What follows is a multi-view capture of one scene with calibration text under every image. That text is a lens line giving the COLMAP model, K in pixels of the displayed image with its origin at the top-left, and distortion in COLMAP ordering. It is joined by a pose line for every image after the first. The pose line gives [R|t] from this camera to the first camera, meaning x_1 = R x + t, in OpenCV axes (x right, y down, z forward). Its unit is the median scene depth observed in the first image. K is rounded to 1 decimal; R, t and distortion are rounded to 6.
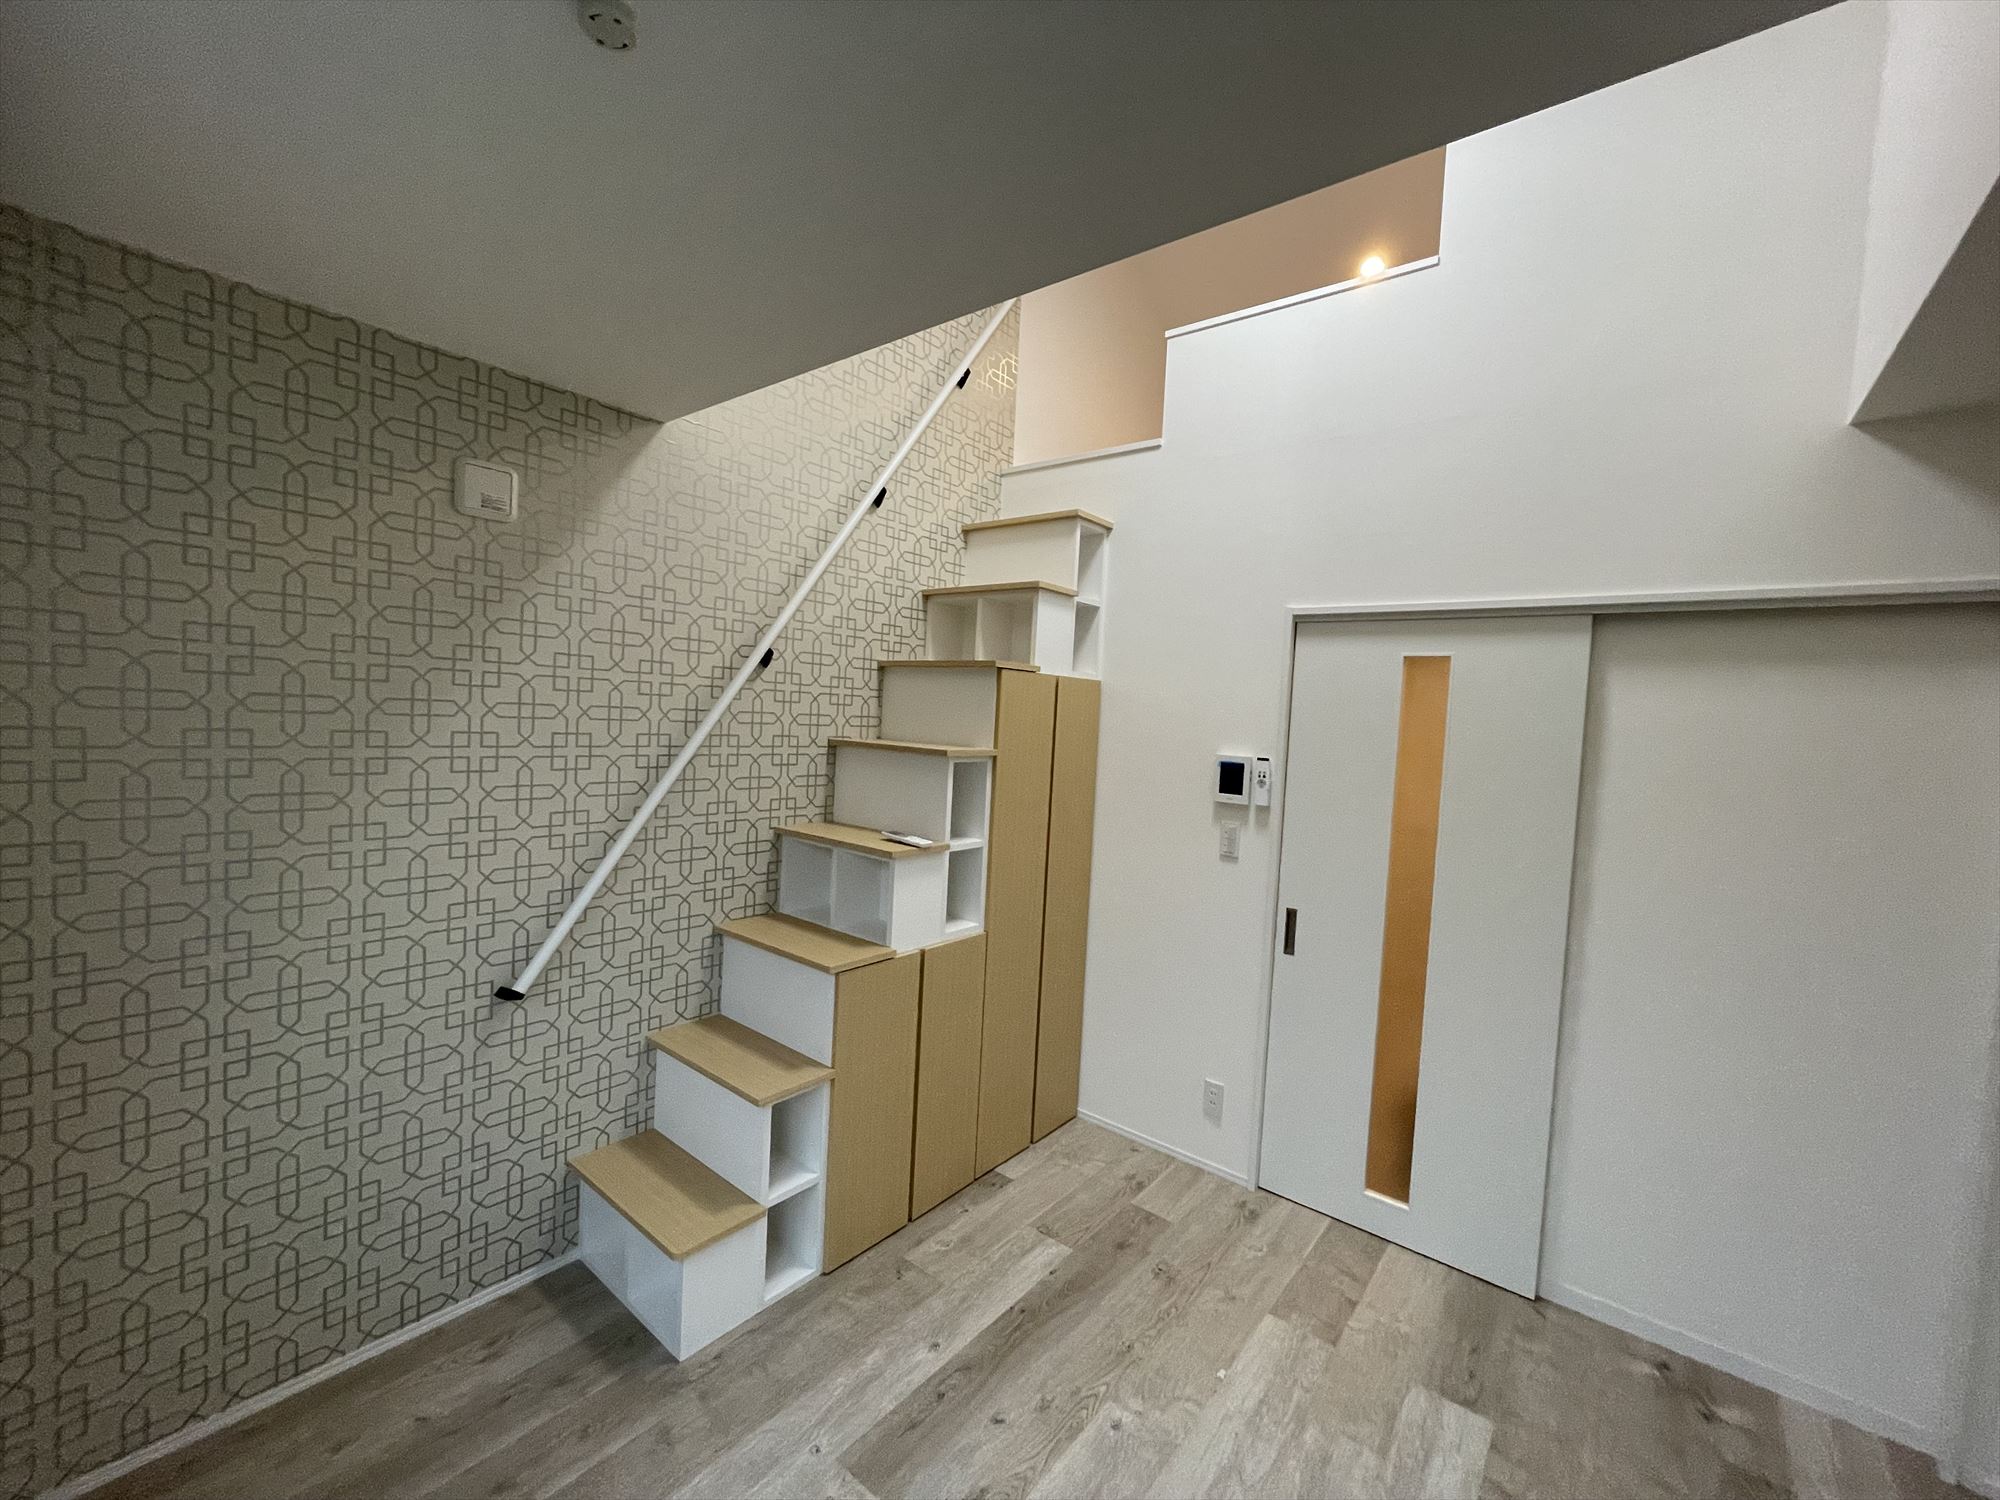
lens RADIAL K [[807.0, 0, 1001.0], [0, 807.0, 748.1], [0, 0, 1]] dist [-0.004417, 0.001206]
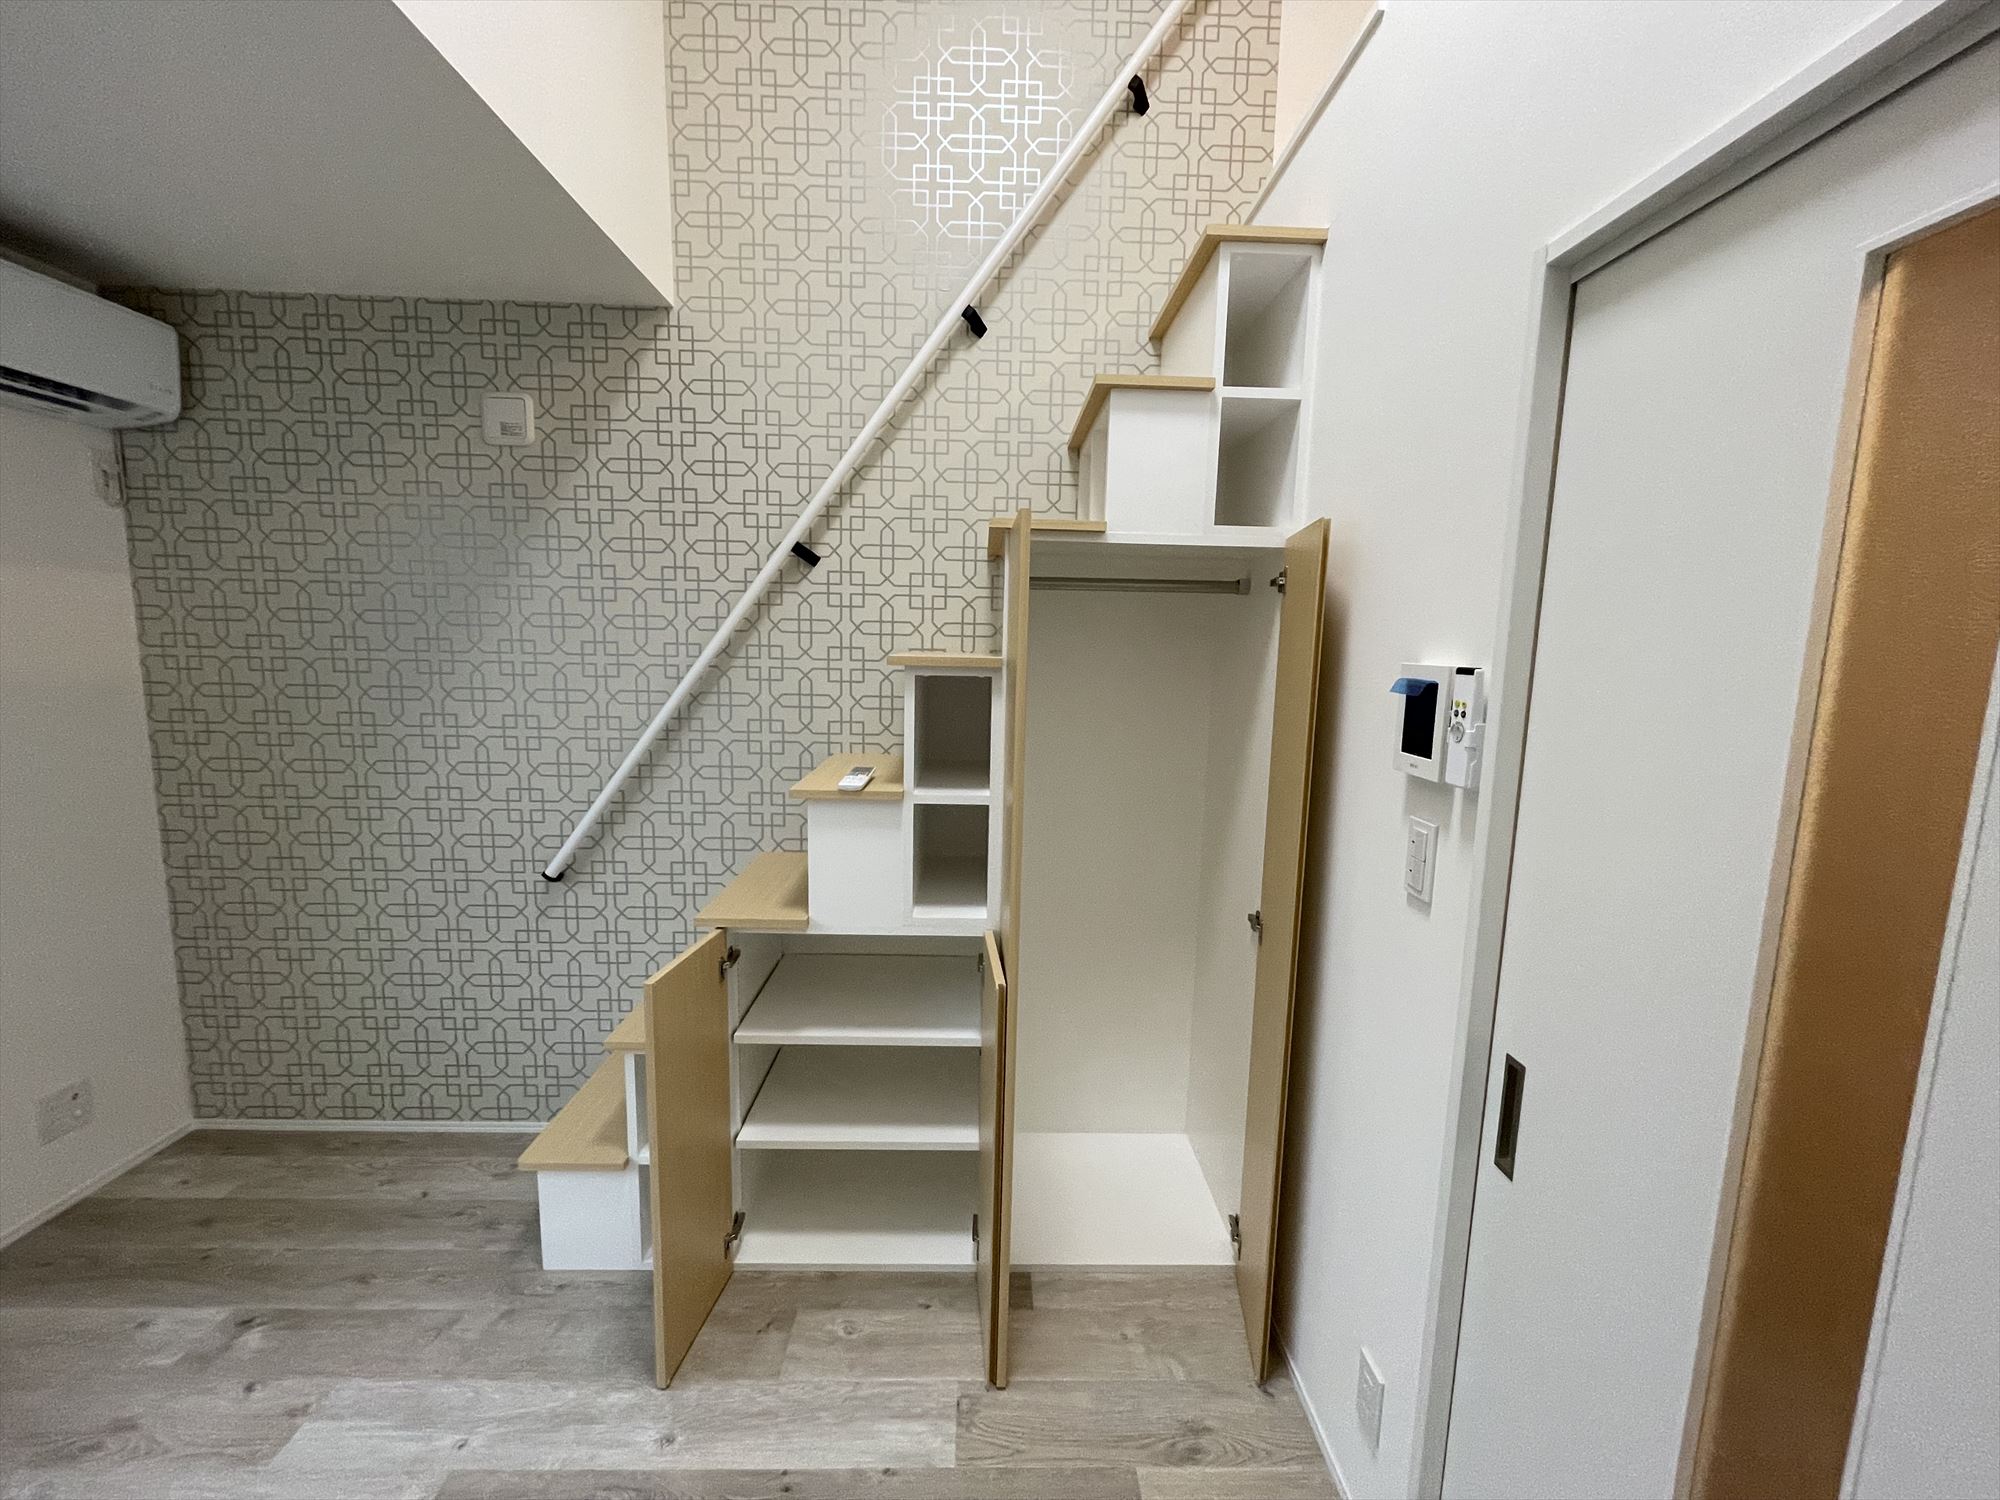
lens RADIAL K [[807.0, 0, 1001.0], [0, 807.0, 748.1], [0, 0, 1]] dist [-0.004417, 0.001206]
pose [[0.648611, 0.063331, -0.758481, 0.532830], [-0.023108, 0.997711, 0.063545, 0.035780], [0.760769, -0.023689, 0.648590, 0.628545]]
